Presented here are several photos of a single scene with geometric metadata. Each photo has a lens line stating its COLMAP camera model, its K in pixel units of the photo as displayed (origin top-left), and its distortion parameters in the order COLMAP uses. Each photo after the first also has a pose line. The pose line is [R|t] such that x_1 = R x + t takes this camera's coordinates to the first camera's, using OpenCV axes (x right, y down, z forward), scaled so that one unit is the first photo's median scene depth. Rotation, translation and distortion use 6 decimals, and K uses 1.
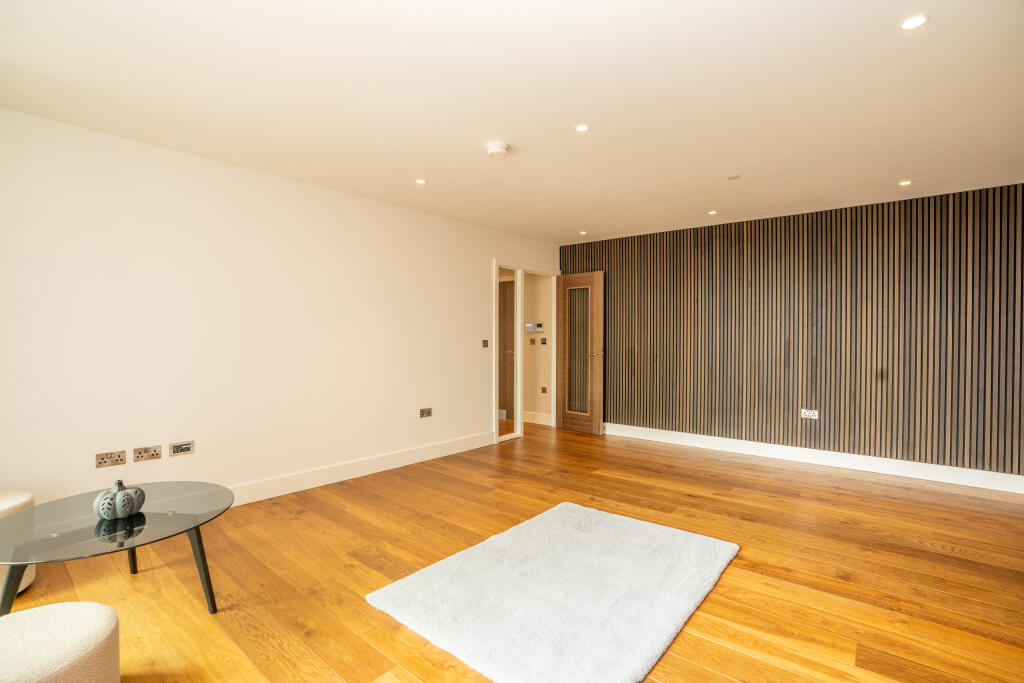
lens RADIAL K [[469.8, 0, 512.0], [0, 469.8, 341.5], [0, 0, 1]] dist [-0.079874, 0.031369]
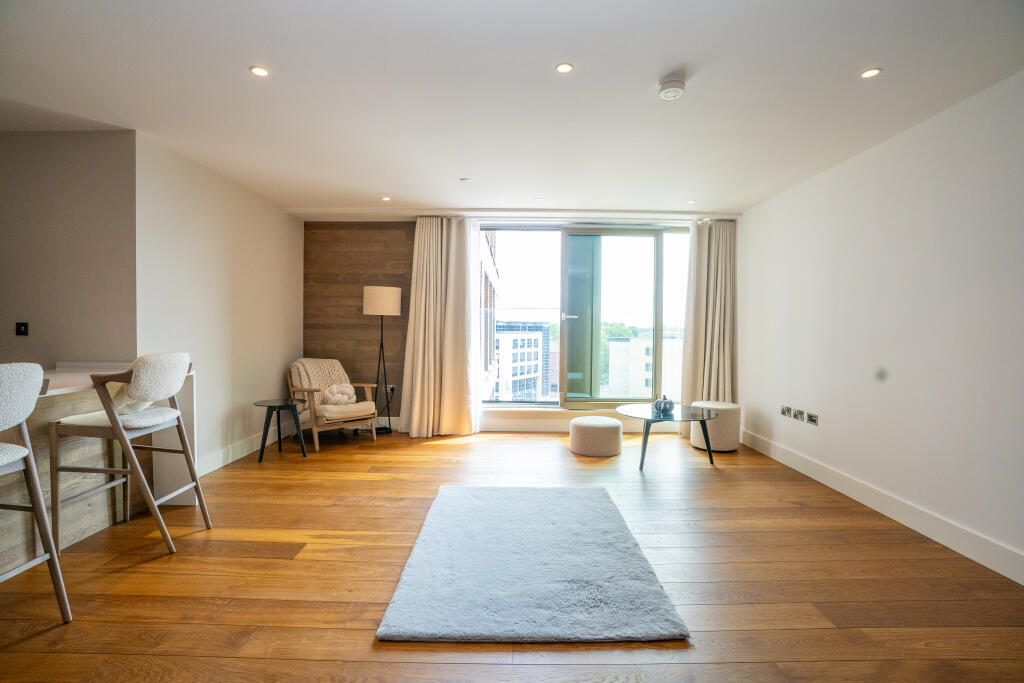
lens RADIAL K [[469.8, 0, 512.0], [0, 469.8, 341.5], [0, 0, 1]] dist [-0.079874, 0.031369]
pose [[-0.768997, 0.005885, -0.639225, 0.494240], [-0.016597, 0.999437, 0.029167, 0.004445], [0.639037, 0.033039, -0.768466, 1.044500]]
